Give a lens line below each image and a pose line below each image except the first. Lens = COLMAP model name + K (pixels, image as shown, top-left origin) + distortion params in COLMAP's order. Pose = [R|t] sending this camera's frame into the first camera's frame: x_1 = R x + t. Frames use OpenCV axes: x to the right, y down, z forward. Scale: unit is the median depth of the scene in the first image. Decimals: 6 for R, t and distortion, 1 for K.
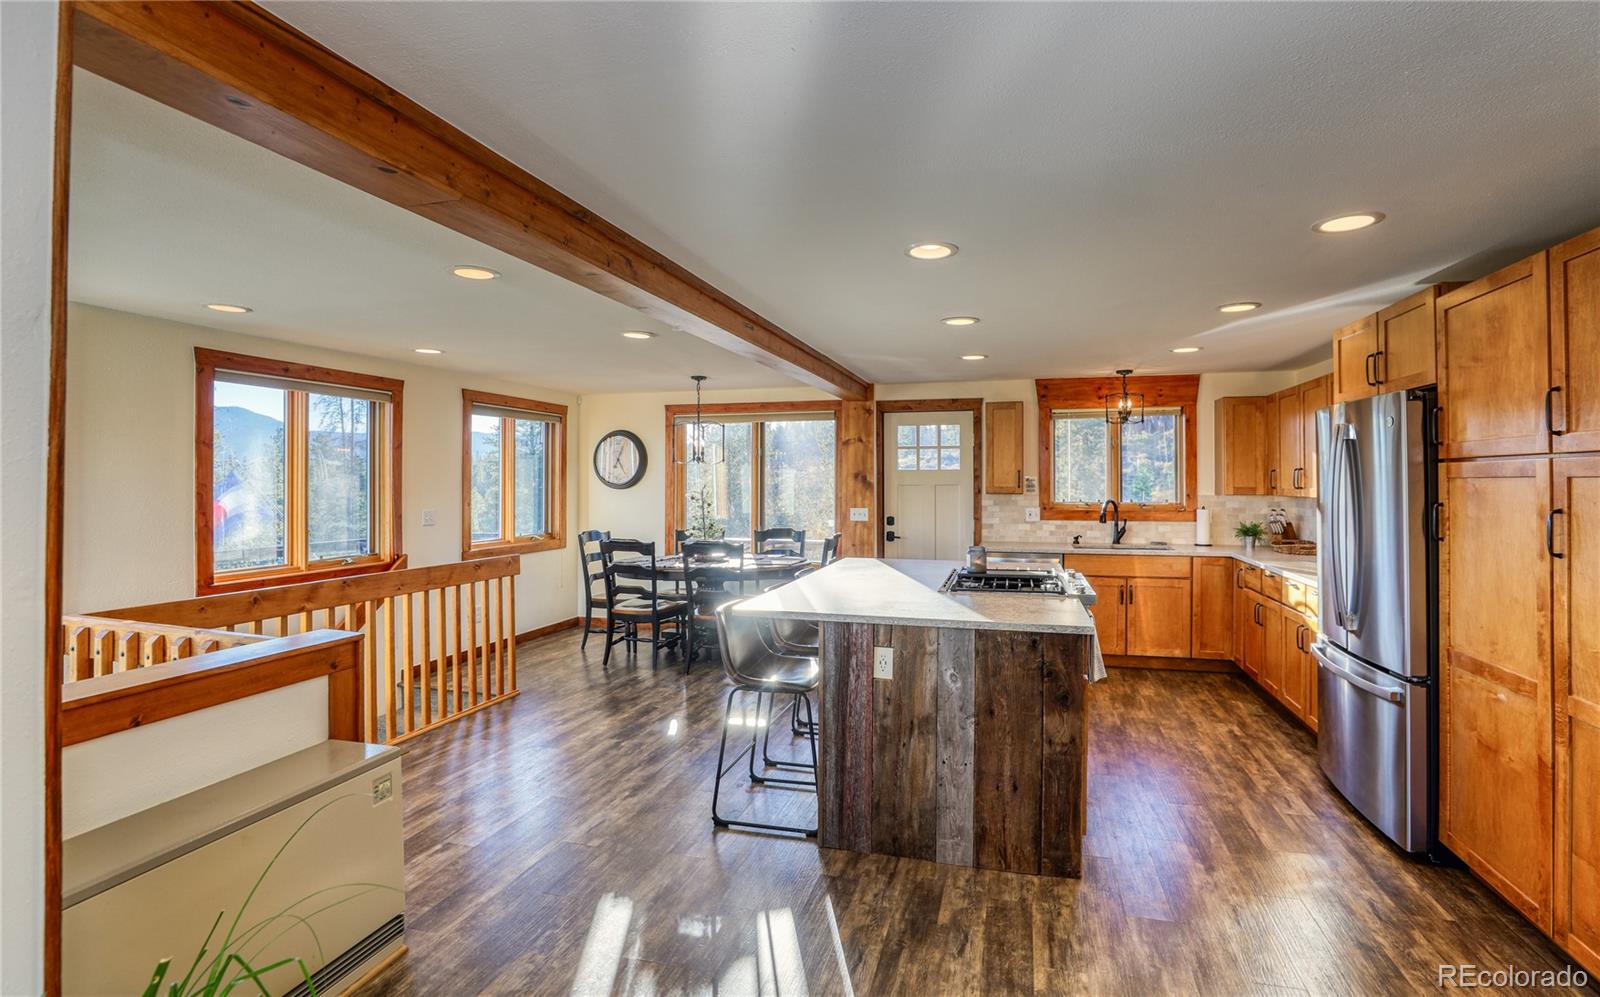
lens RADIAL K [[749.3, 0, 826.1], [0, 749.3, 476.4], [0, 0, 1]] dist [-0.030453, 0.001744]
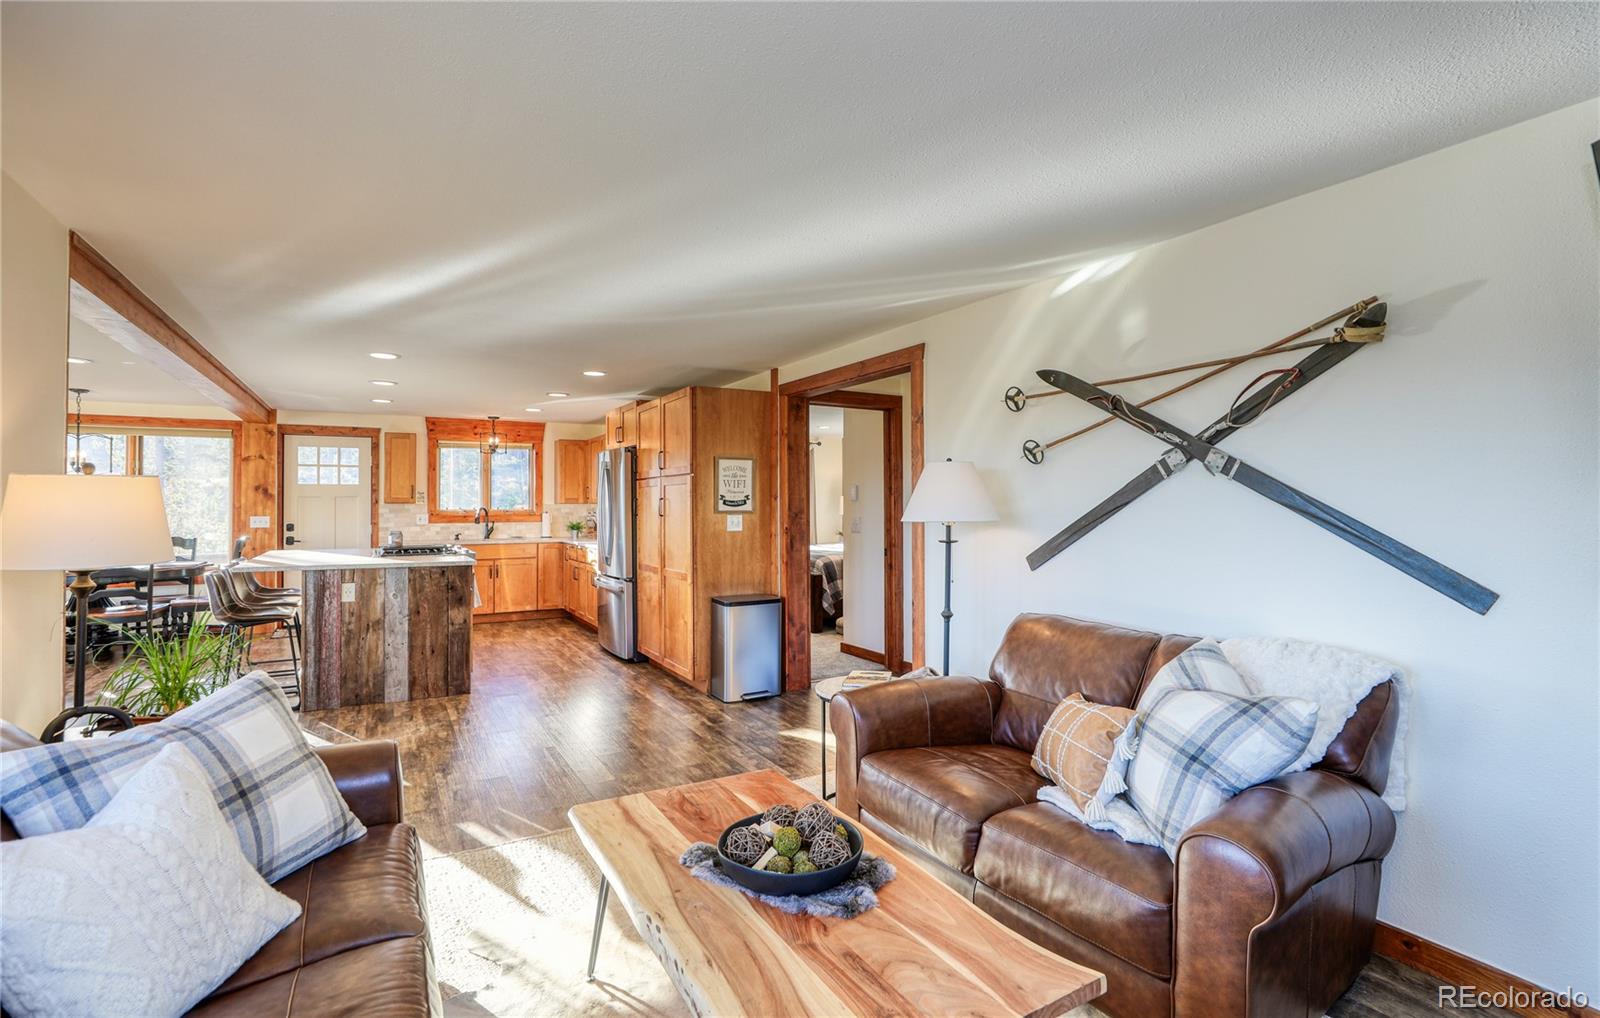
lens RADIAL K [[766.5, 0, 838.5], [0, 766.5, 498.0], [0, 0, 1]] dist [-0.034420, 0.004356]
pose [[0.692767, 0.005969, 0.721136, -0.191319], [-0.002037, 0.999978, -0.006320, 0.021734], [-0.721158, 0.002910, 0.692764, -0.484151]]
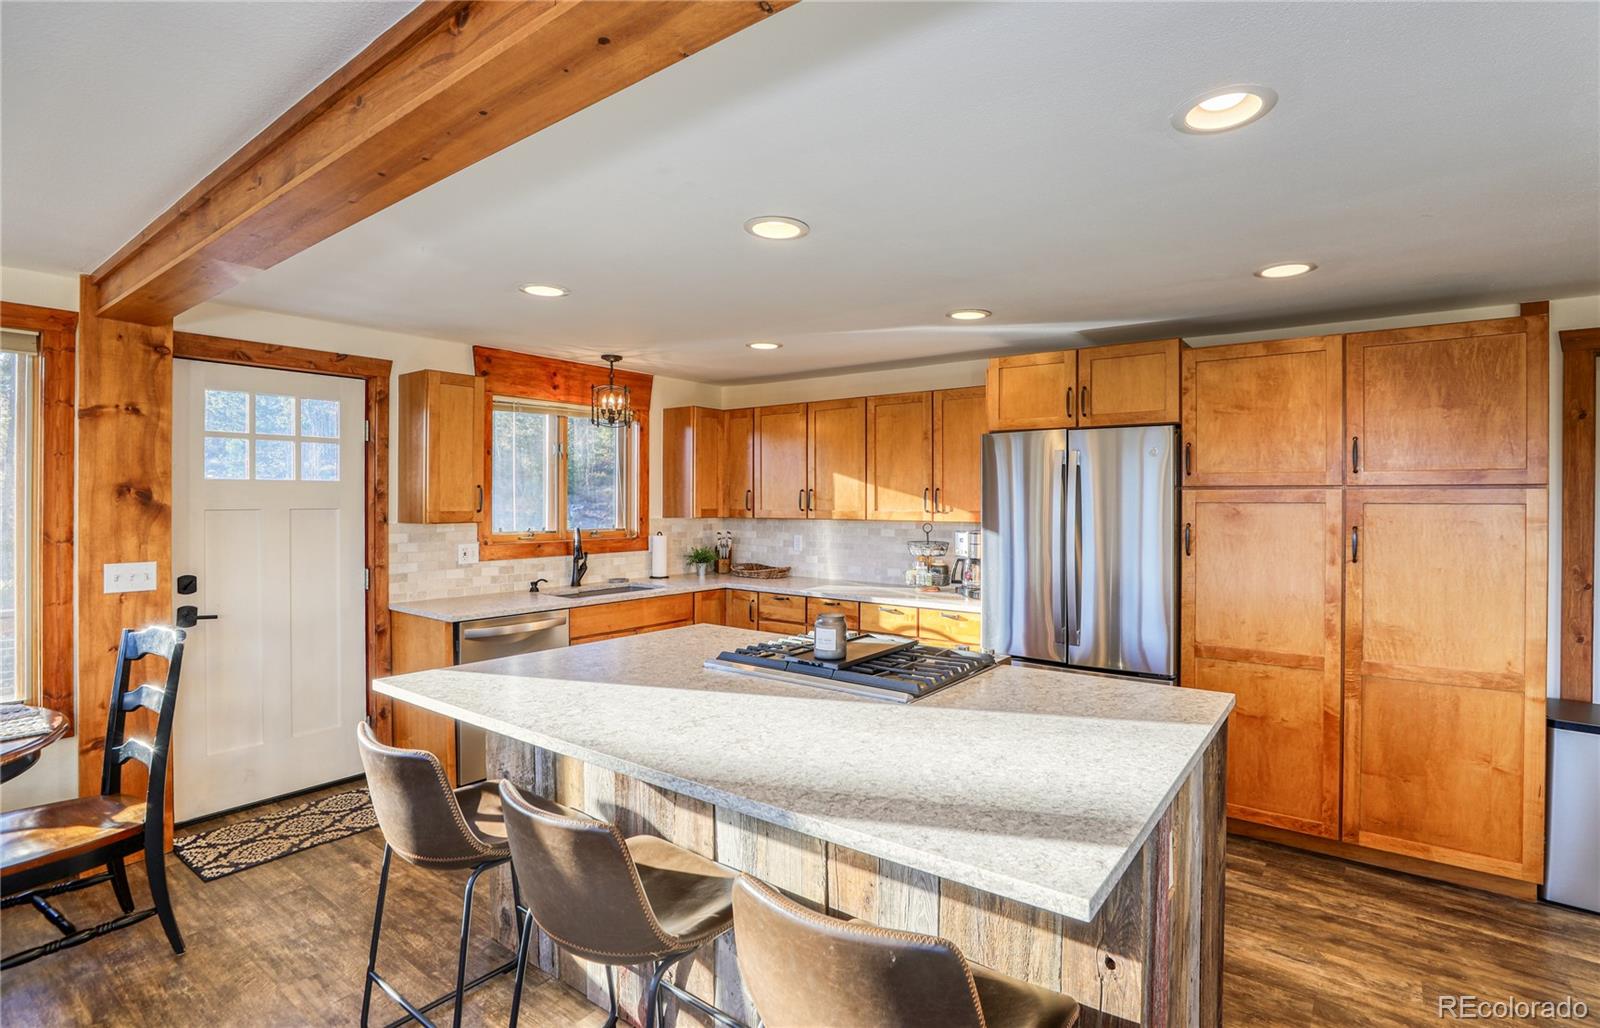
lens RADIAL K [[766.5, 0, 810.1], [0, 766.5, 504.9], [0, 0, 1]] dist [-0.034420, 0.004356]
pose [[0.364252, -0.005102, 0.931287, -0.244864], [-0.009104, 0.999918, 0.009038, 0.000081], [-0.931256, -0.011771, 0.364175, 0.514630]]
